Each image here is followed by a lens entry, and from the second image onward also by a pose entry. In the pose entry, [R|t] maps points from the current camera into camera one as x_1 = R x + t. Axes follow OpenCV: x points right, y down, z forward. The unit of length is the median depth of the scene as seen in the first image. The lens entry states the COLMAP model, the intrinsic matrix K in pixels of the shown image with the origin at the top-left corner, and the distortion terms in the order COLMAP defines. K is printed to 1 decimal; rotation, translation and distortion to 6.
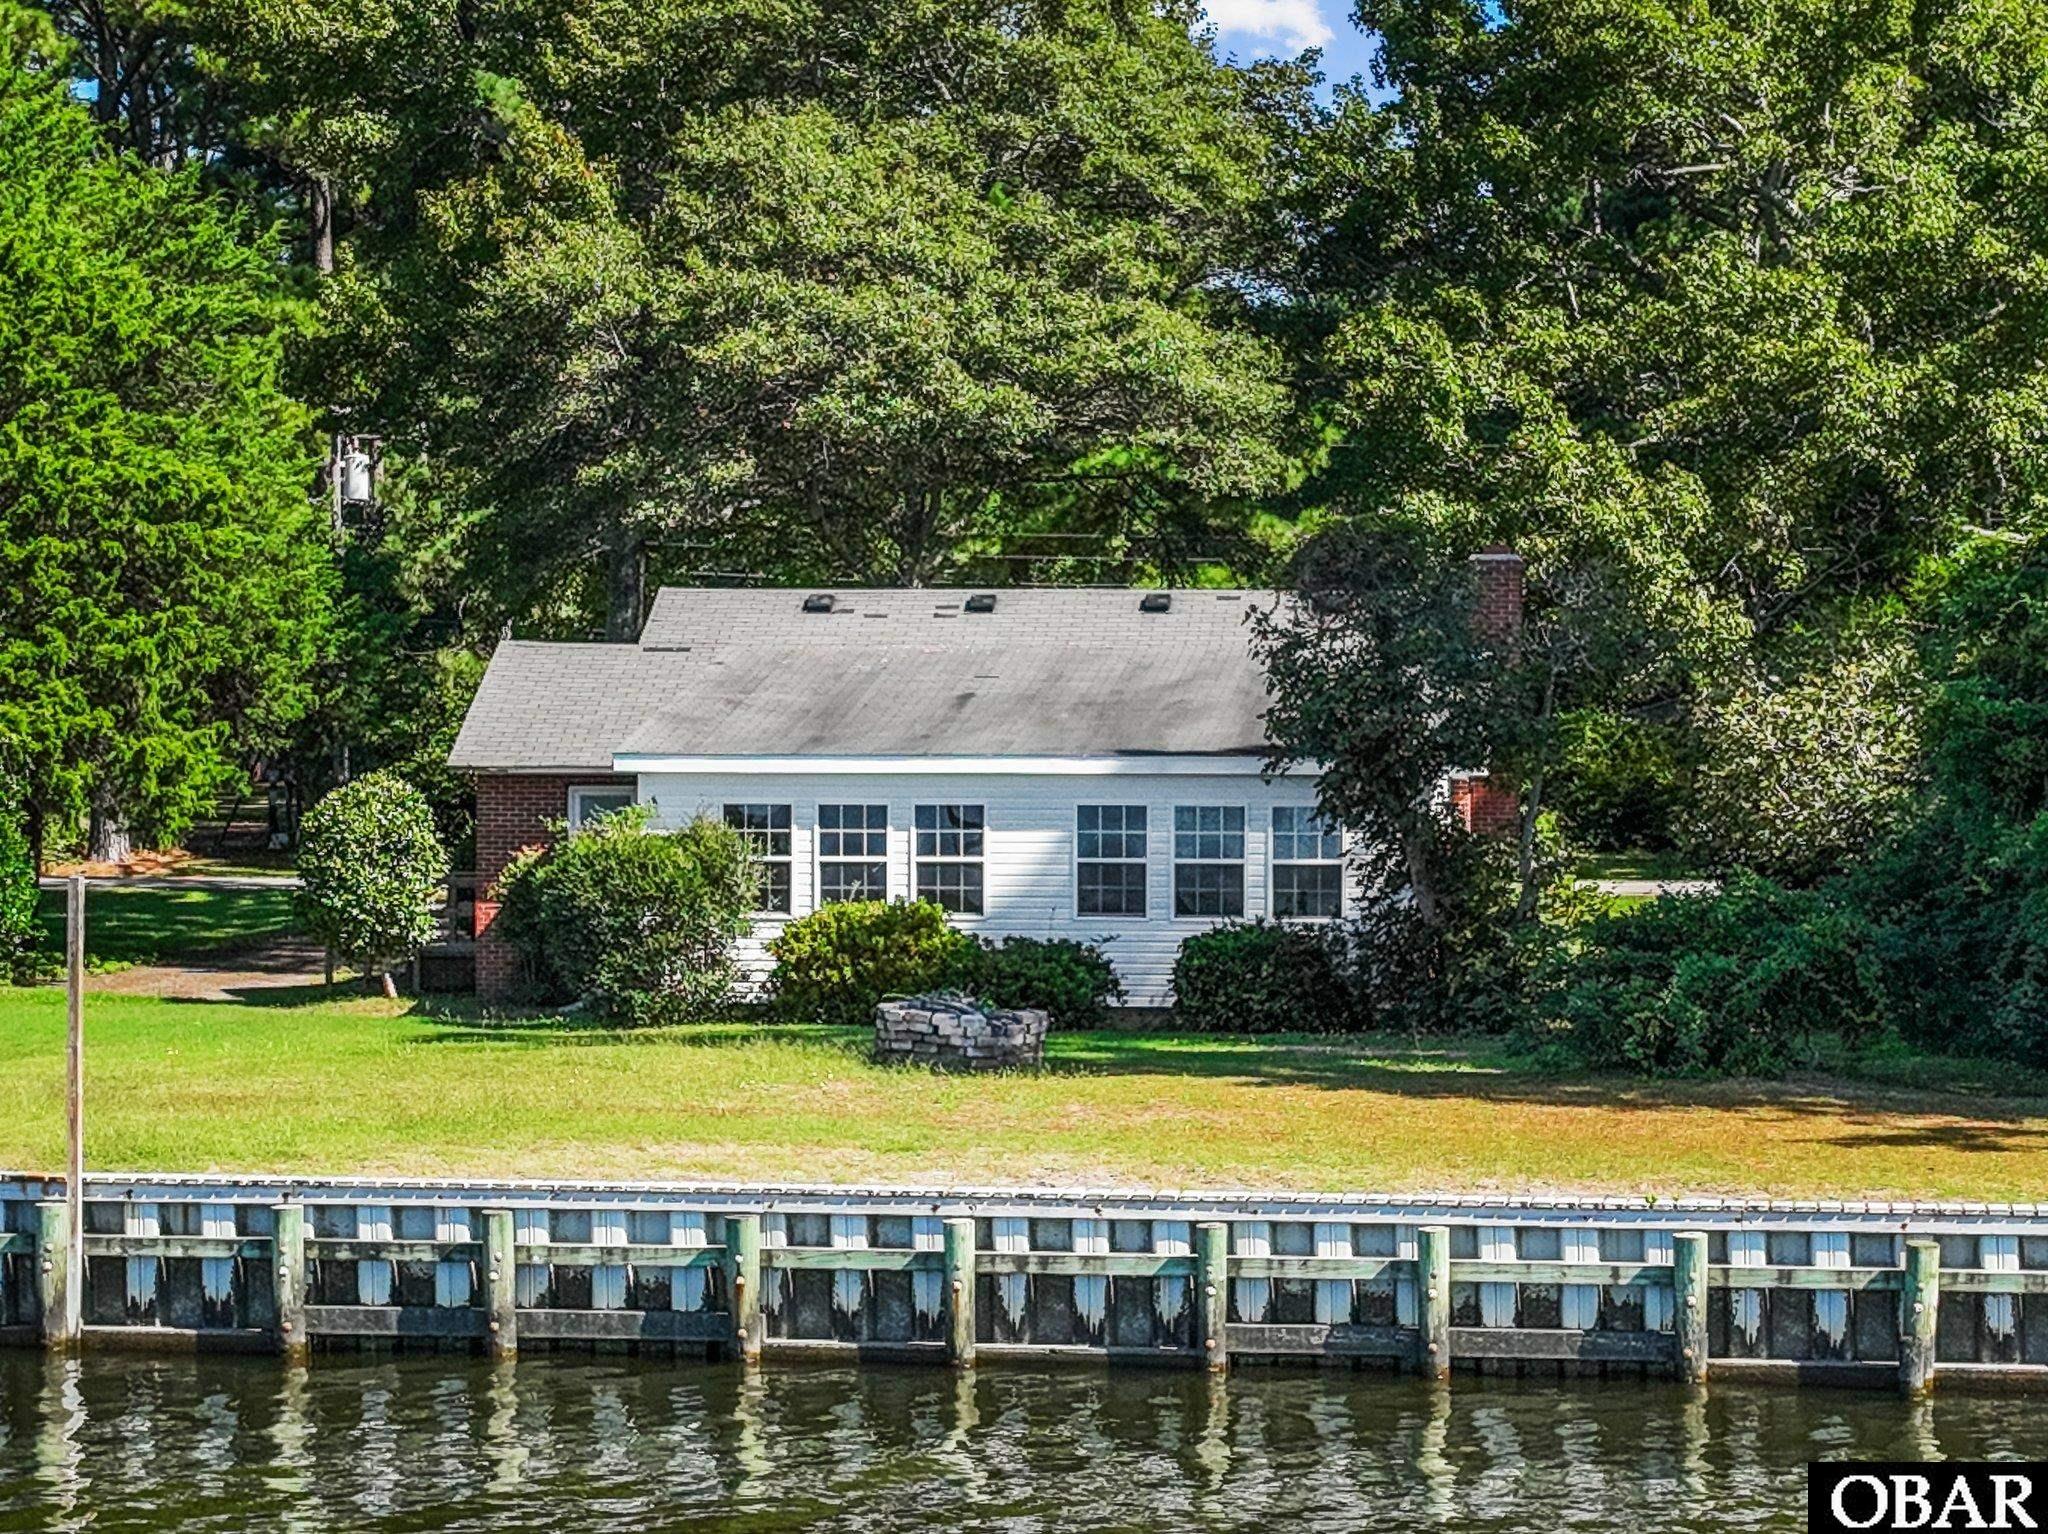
lens RADIAL K [[5421.1, 0, 1023.8], [0, 5421.1, 767.4], [0, 0, 1]] dist [0.058987, 0.000000]
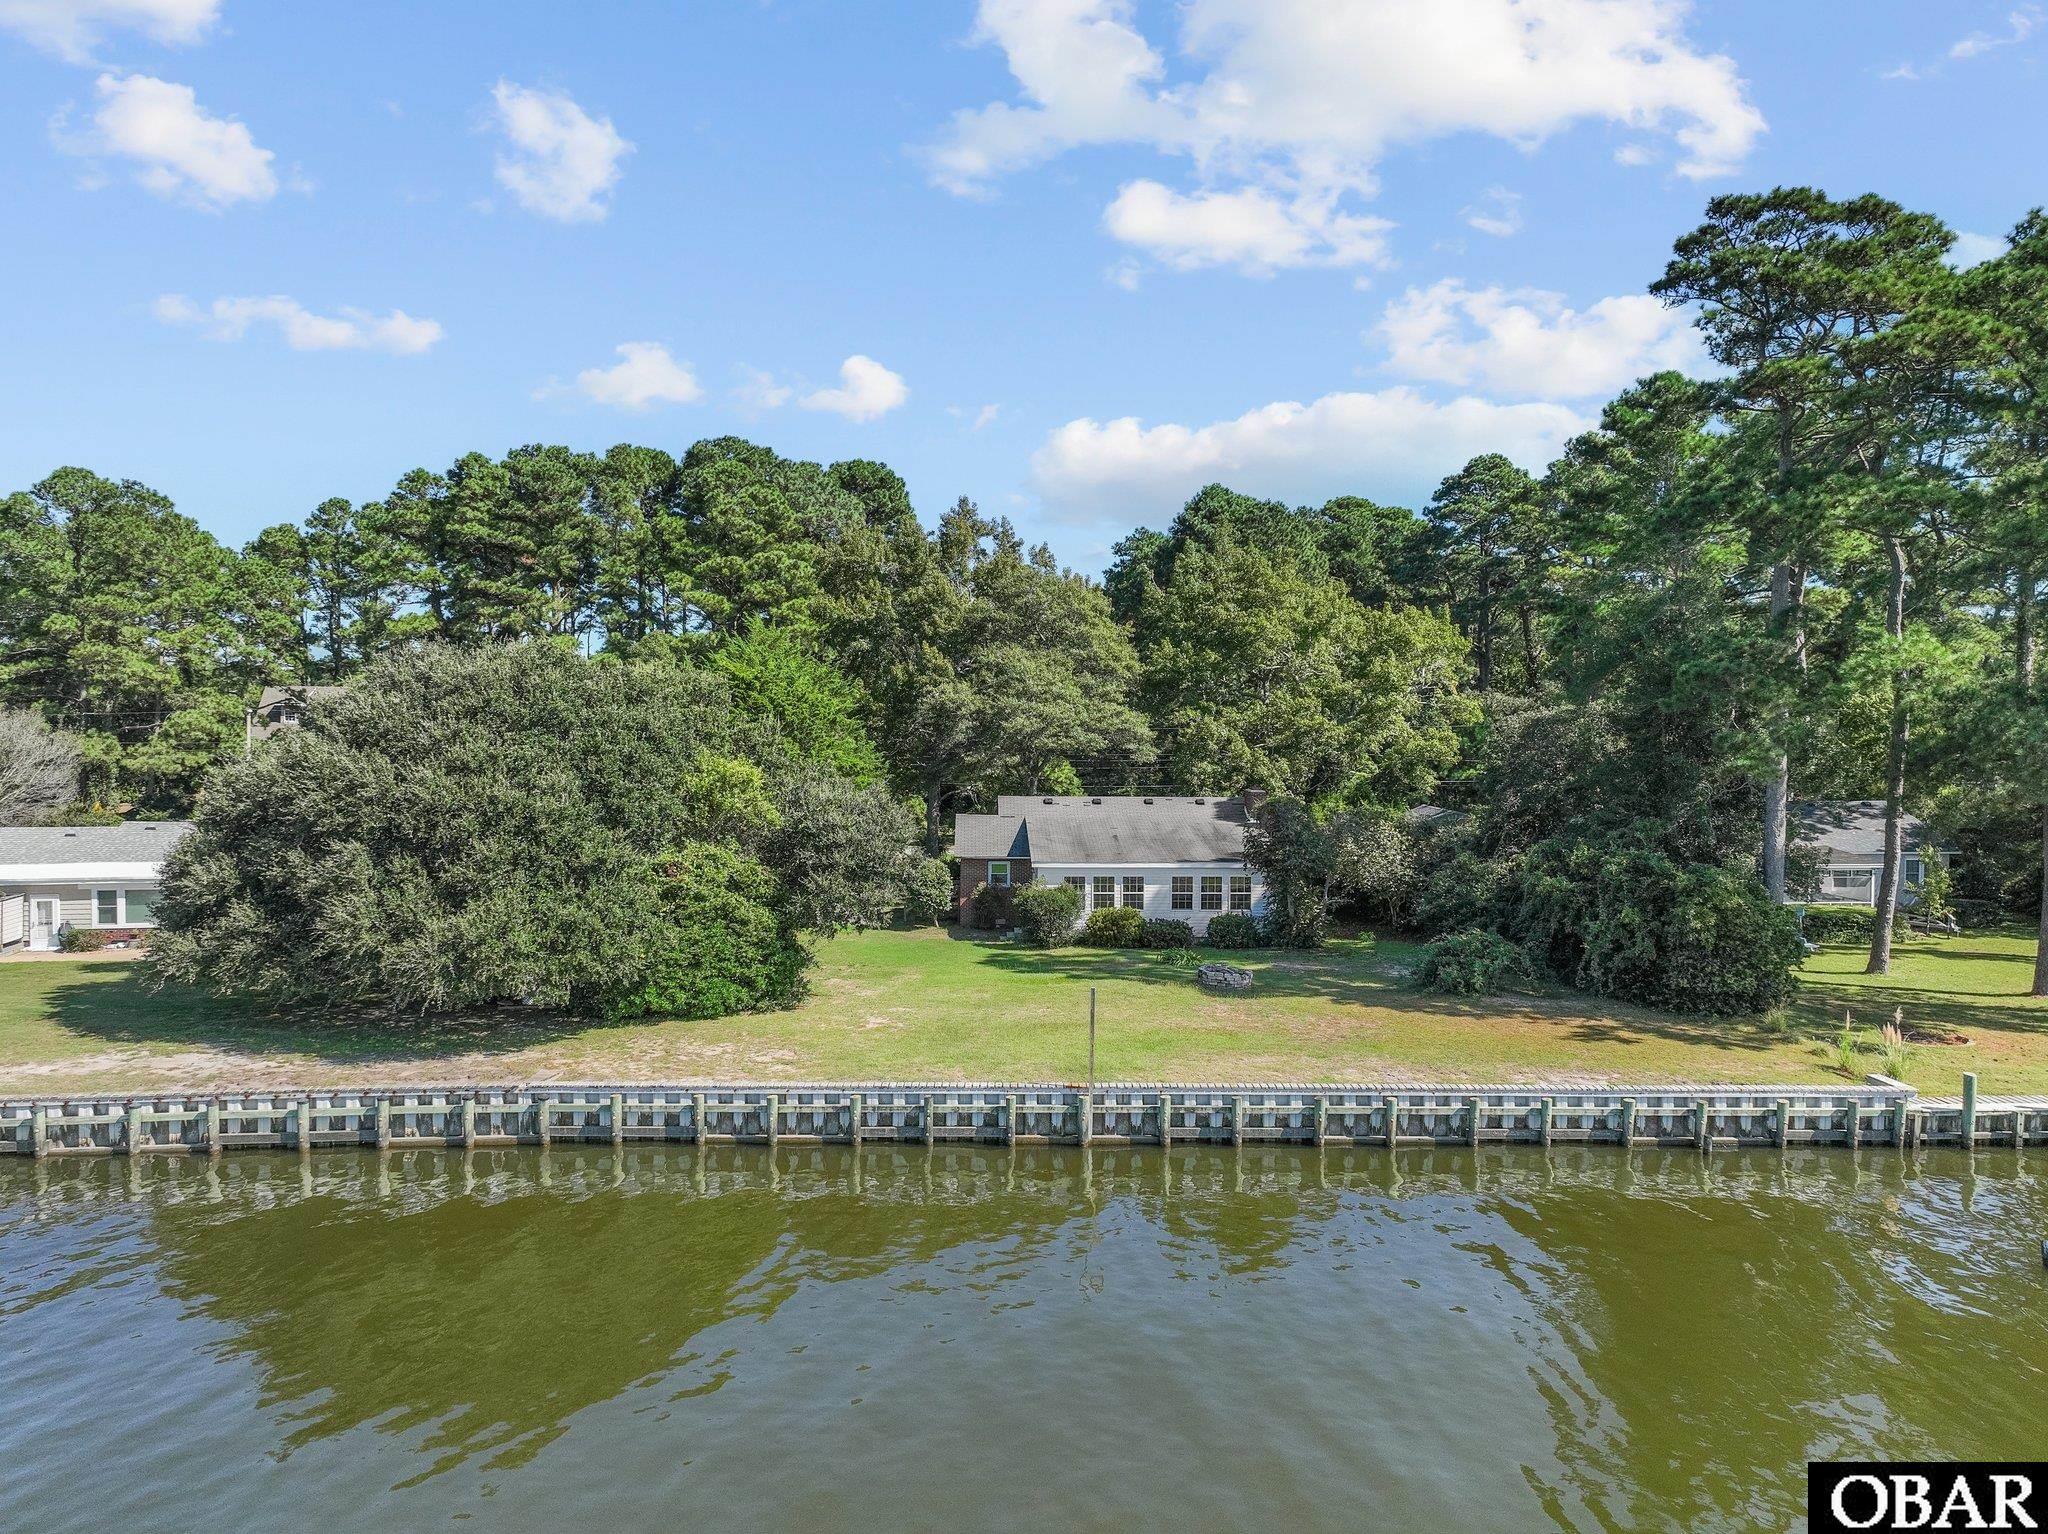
lens RADIAL K [[1431.5, 0, 1025.0], [0, 1431.5, 764.0], [0, 0, 1]] dist [-0.003626, -0.000232]
pose [[0.988898, -0.003386, 0.148558, -0.208461], [0.001830, 0.999942, 0.010613, -0.071319], [-0.148585, -0.010223, 0.988847, 0.142147]]
